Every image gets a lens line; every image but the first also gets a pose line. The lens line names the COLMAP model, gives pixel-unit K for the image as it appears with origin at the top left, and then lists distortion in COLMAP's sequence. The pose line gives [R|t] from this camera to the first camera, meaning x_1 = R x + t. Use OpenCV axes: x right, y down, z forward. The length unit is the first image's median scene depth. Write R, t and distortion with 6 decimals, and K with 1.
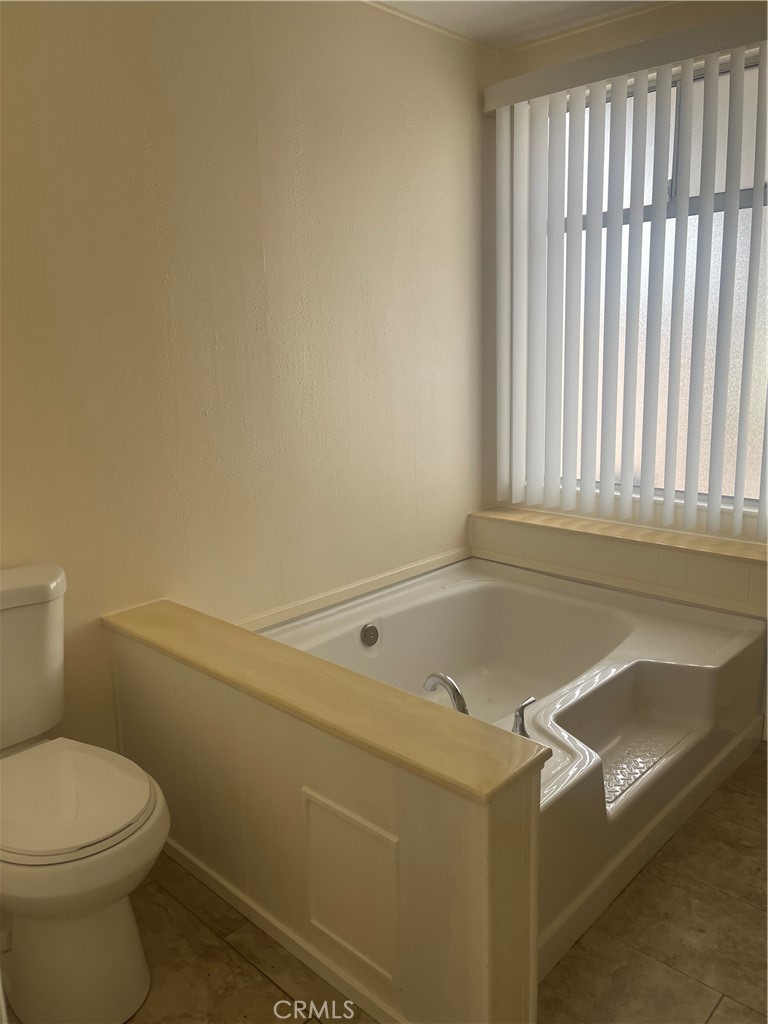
lens RADIAL K [[771.0, 0, 375.3], [0, 771.0, 502.8], [0, 0, 1]] dist [0.068508, -0.092671]
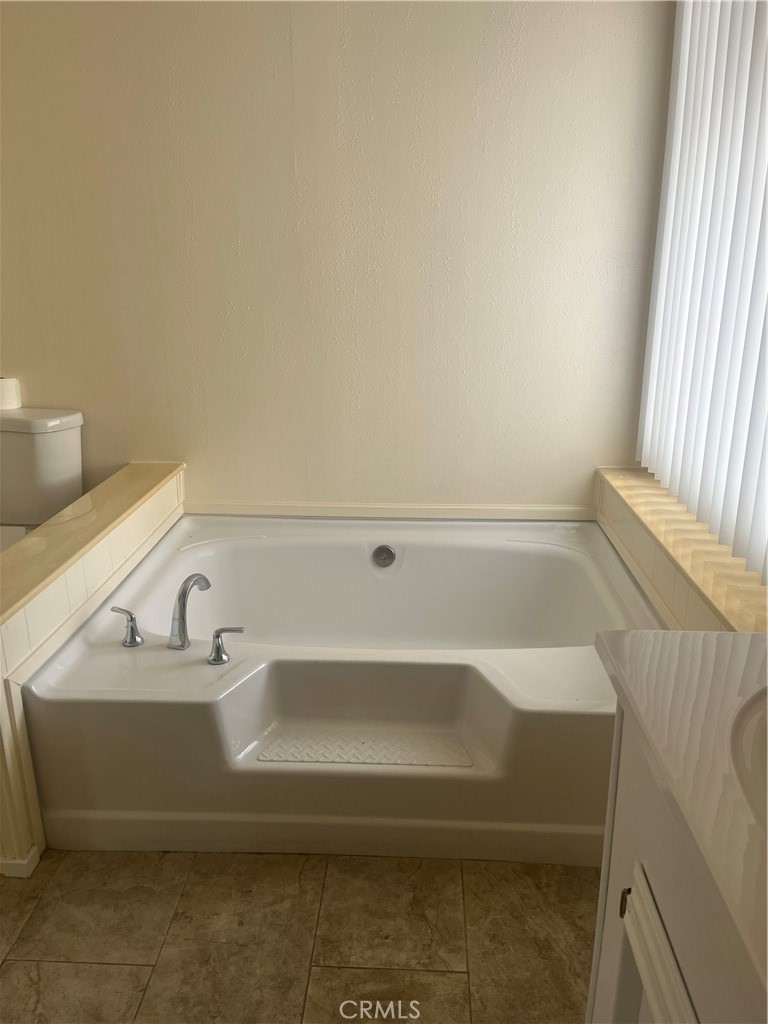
lens RADIAL K [[771.0, 0, 385.6], [0, 771.0, 507.2], [0, 0, 1]] dist [0.068508, -0.092671]
pose [[0.654769, 0.240146, -0.716665, 0.677758], [-0.169012, 0.970693, 0.170853, -0.055893], [0.736691, 0.009256, 0.676167, 0.336756]]
